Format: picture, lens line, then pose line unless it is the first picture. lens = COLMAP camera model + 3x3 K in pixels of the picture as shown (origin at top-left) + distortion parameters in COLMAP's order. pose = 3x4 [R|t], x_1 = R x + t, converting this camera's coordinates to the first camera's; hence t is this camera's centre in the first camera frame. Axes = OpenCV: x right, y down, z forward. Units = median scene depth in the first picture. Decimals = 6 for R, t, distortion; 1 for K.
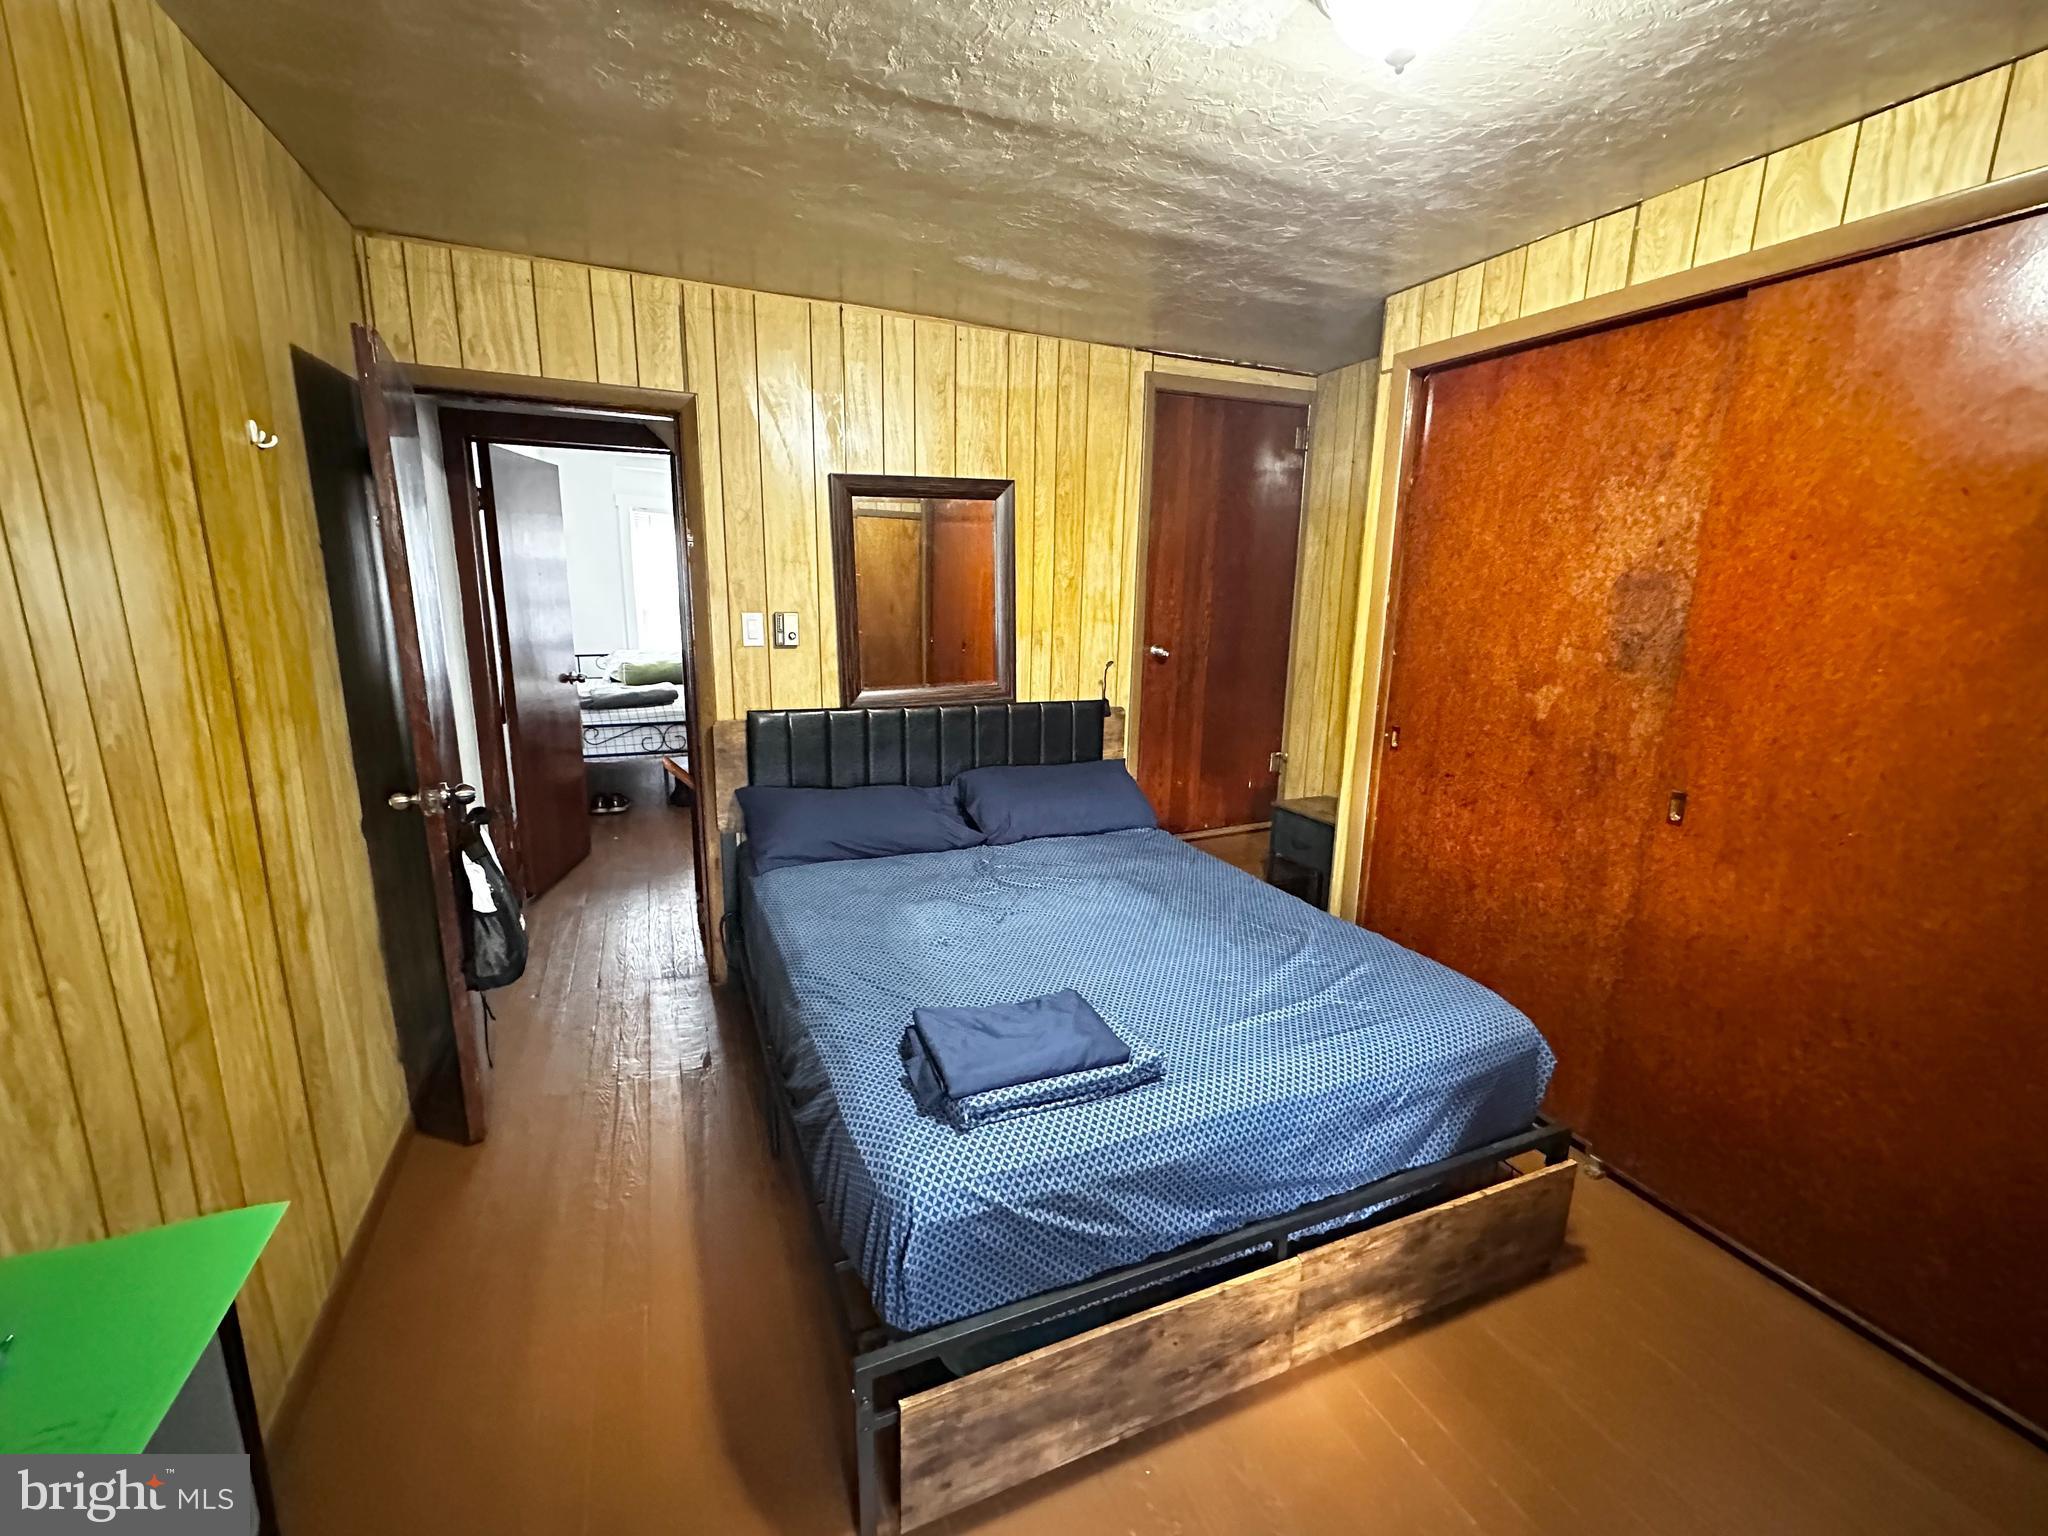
lens RADIAL K [[823.9, 0, 1016.0], [0, 823.9, 748.3], [0, 0, 1]] dist [-0.000707, 0.000012]
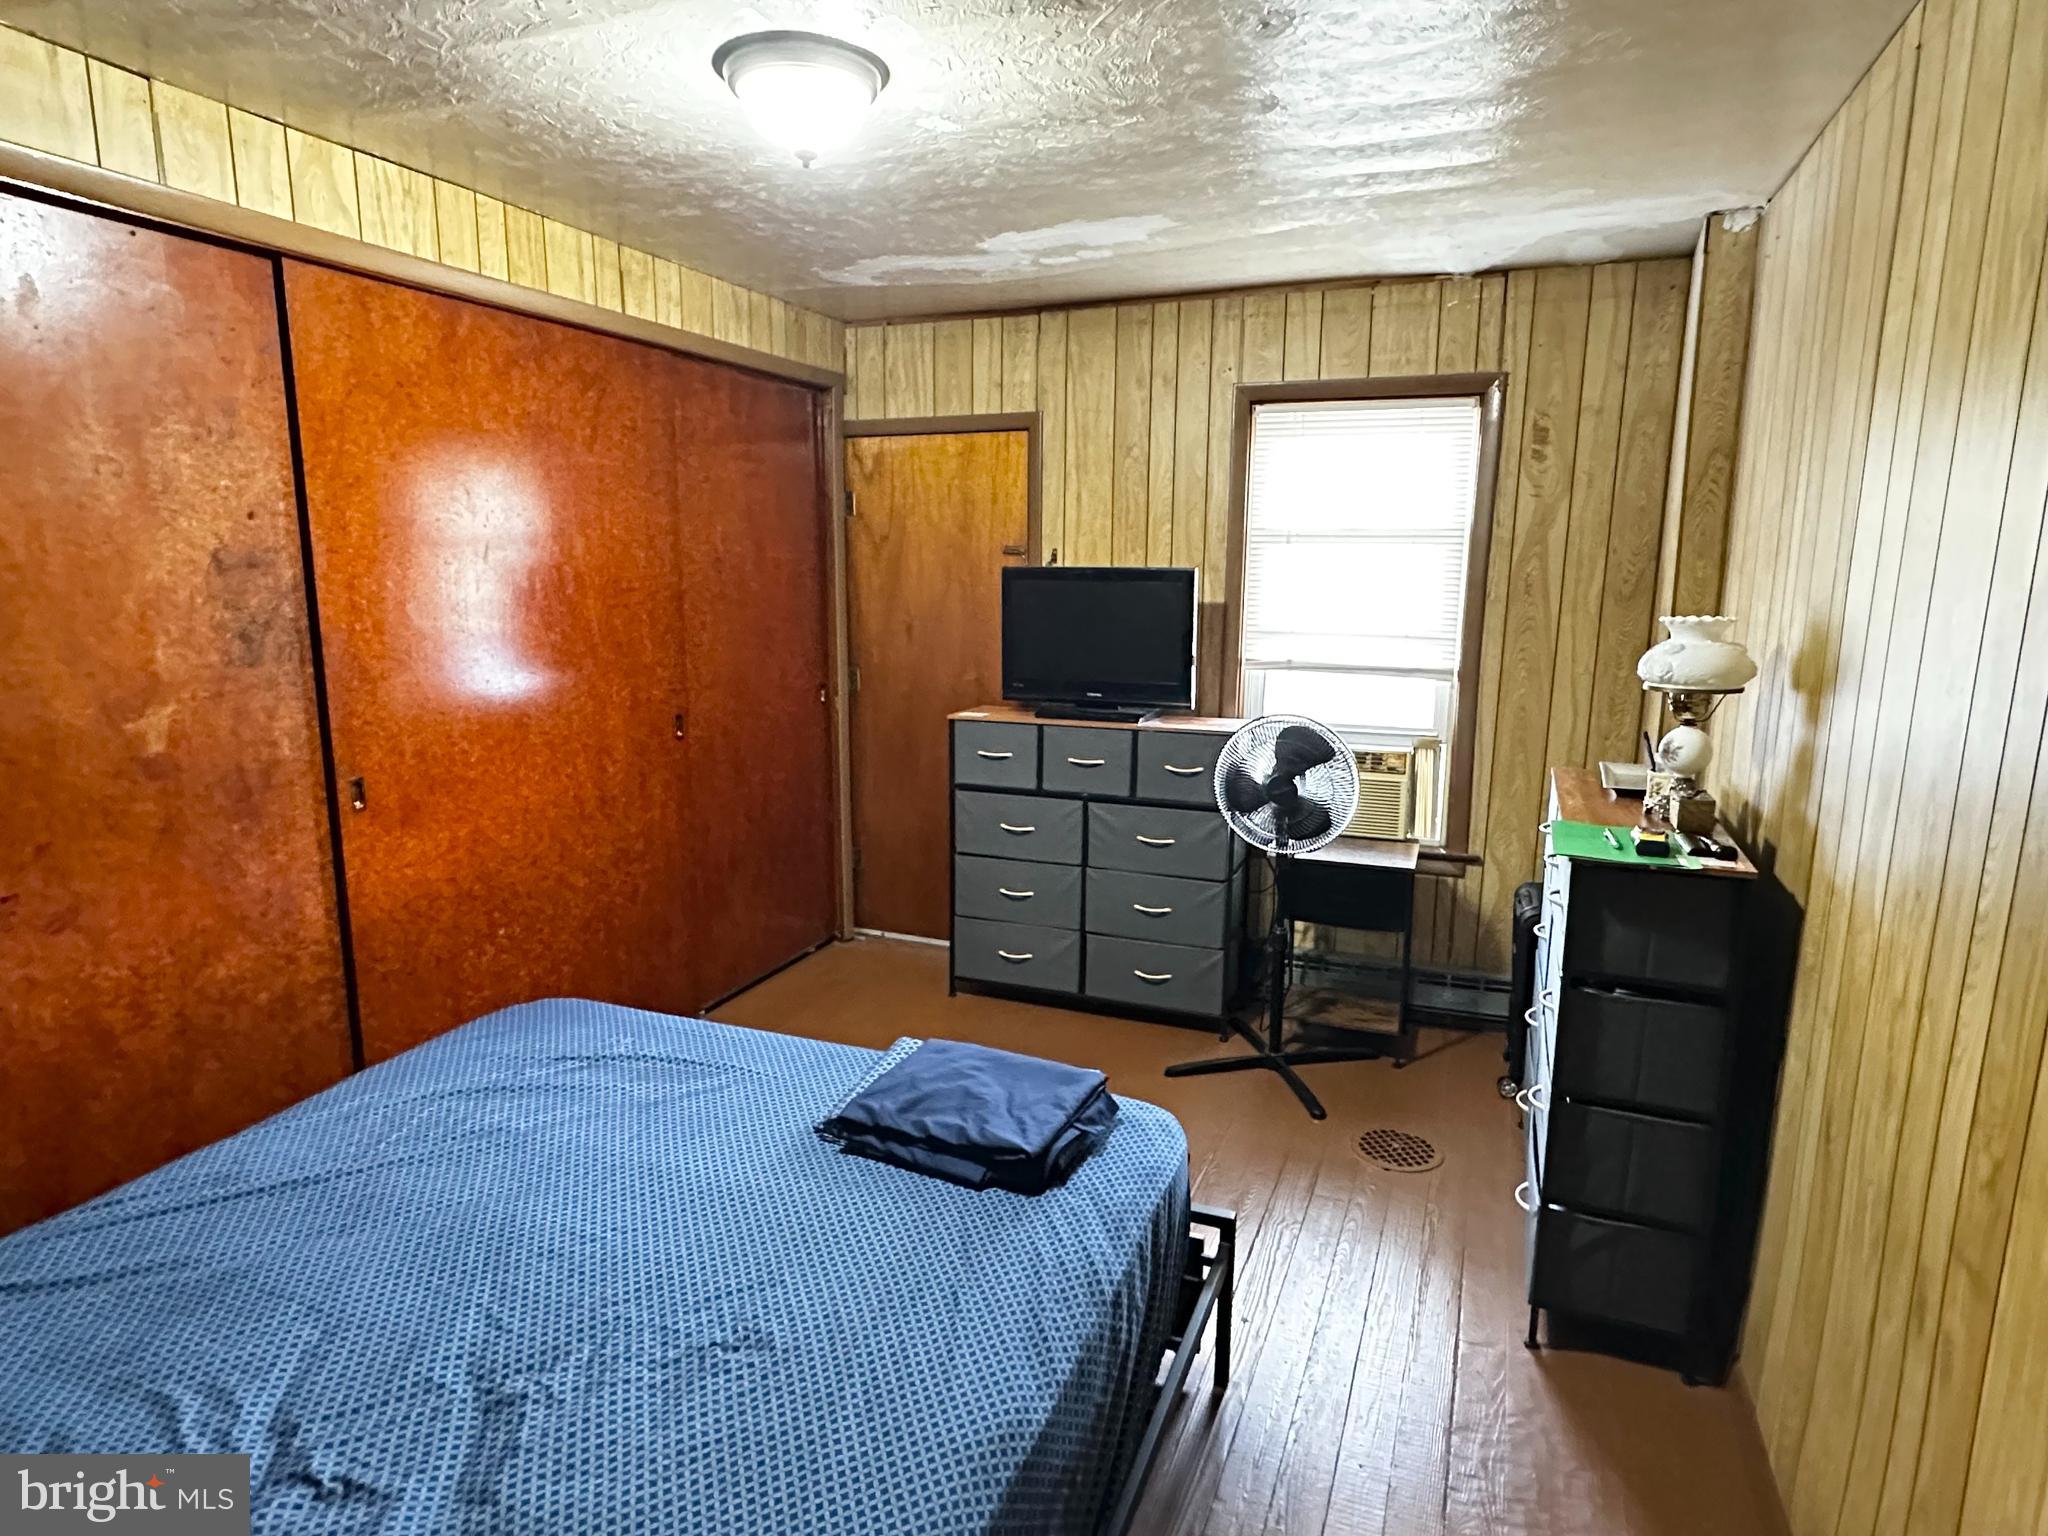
lens RADIAL K [[1128.5, 0, 1021.6], [0, 1128.5, 768.4], [0, 0, 1]] dist [-0.002847, -0.000489]
pose [[-0.702745, -0.156926, 0.693919, -0.592709], [0.124236, 0.933315, 0.336880, -0.272357], [-0.700510, 0.322951, -0.636387, 1.162159]]
